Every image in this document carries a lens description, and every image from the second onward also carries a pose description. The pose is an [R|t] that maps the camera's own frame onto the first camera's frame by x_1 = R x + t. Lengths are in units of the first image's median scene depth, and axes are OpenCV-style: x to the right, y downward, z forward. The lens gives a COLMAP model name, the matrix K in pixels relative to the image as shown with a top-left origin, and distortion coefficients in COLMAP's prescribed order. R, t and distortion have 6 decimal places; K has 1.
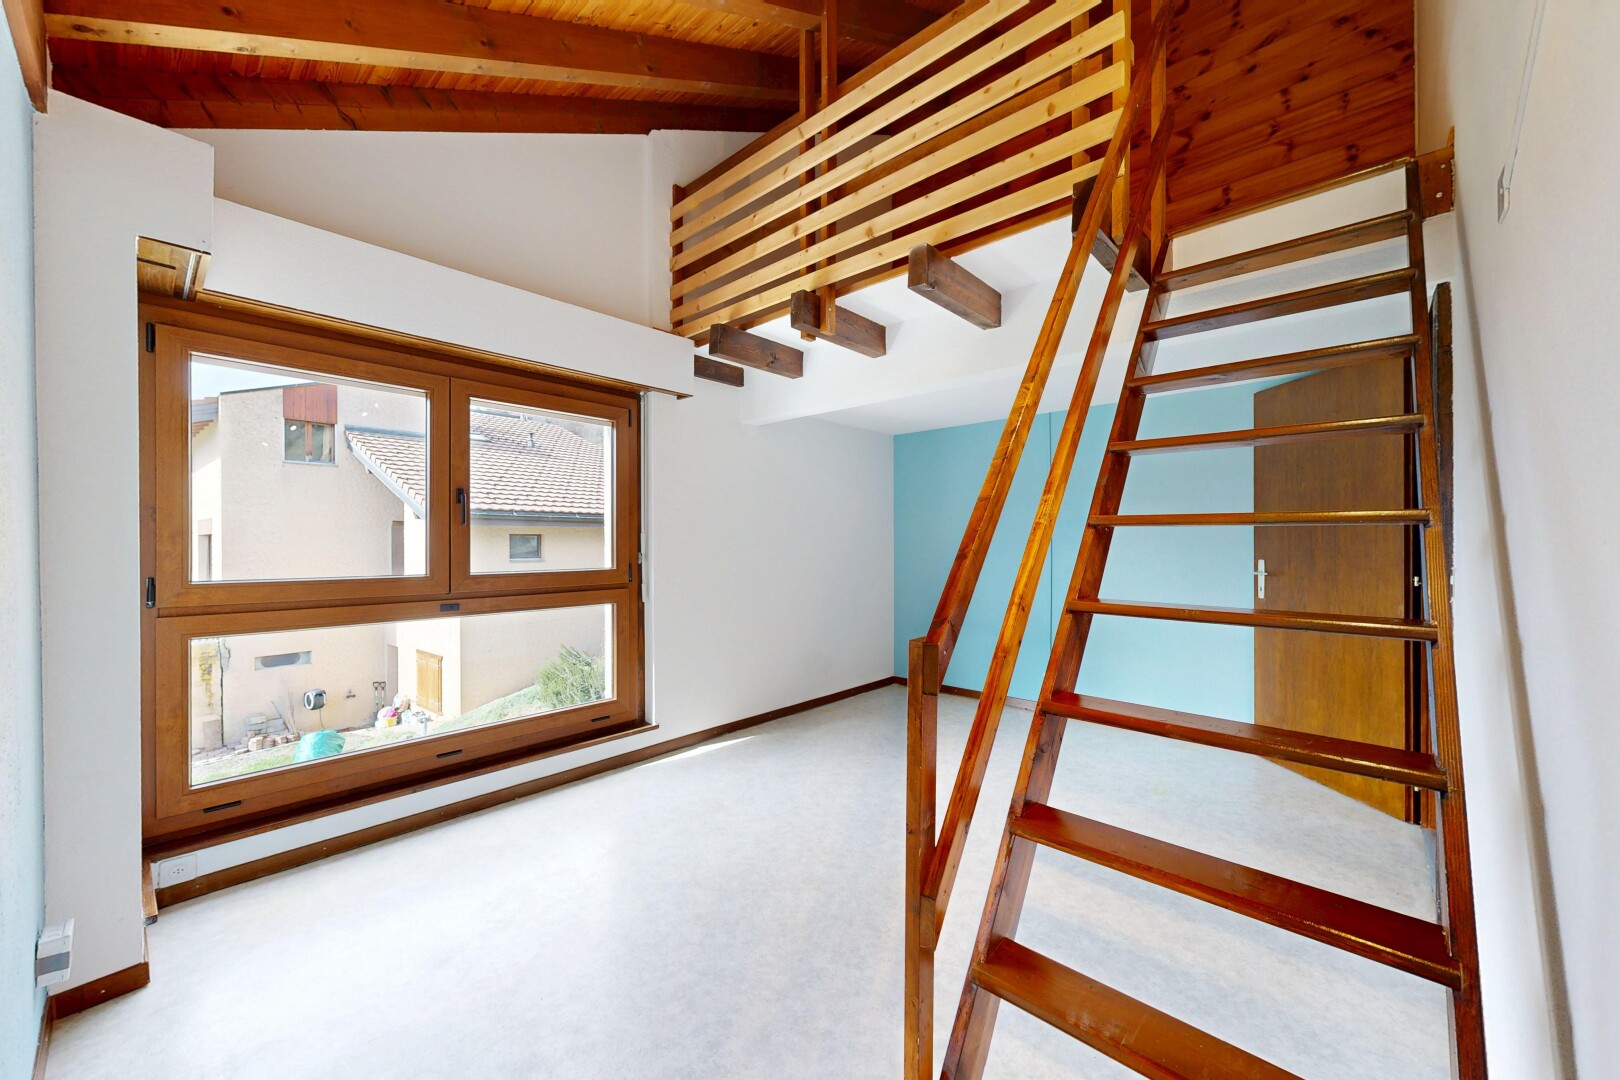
lens RADIAL K [[598.9, 0, 808.8], [0, 598.9, 536.5], [0, 0, 1]] dist [-0.001076, 0.000021]
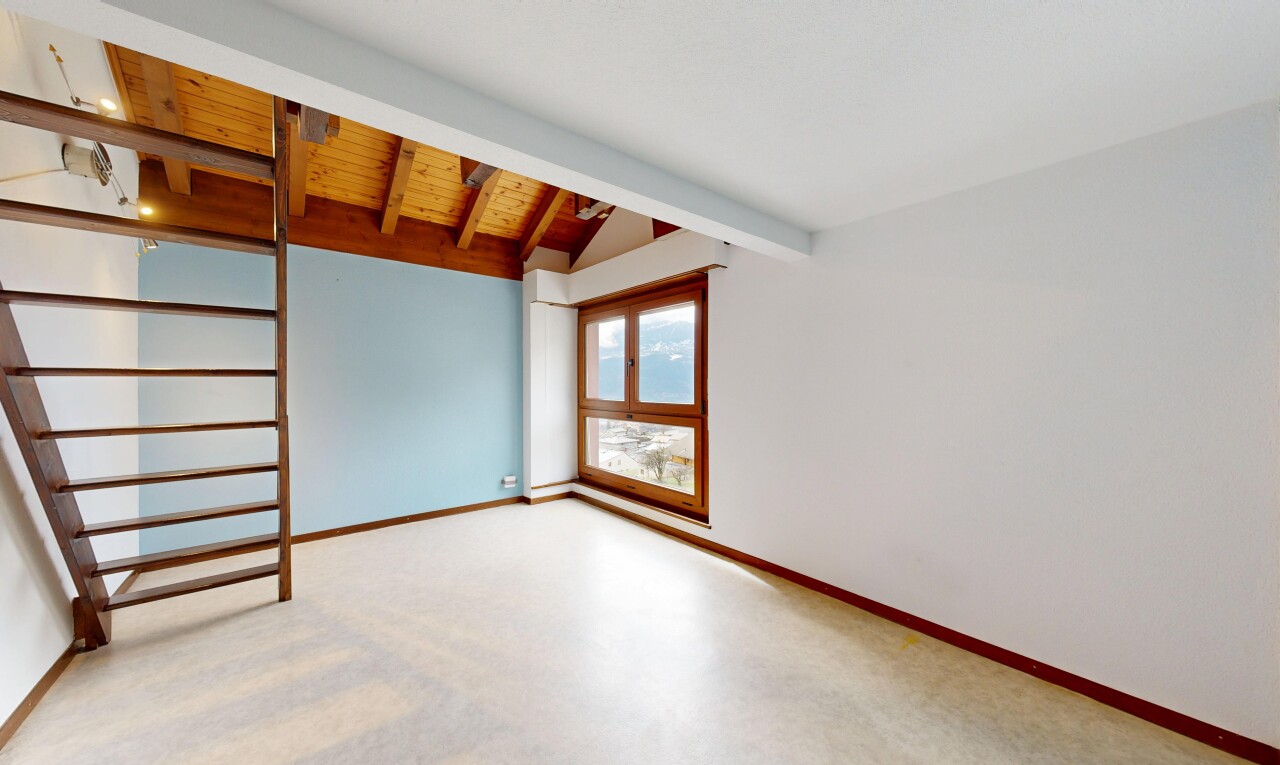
lens RADIAL K [[428.8, 0, 644.0], [0, 428.8, 385.7], [0, 0, 1]] dist [-0.000001, -0.000032]
pose [[-0.128771, 0.002217, -0.991672, 0.822409], [0.010502, 0.999944, 0.000872, 0.009078], [0.991619, -0.010303, -0.128787, 1.177772]]
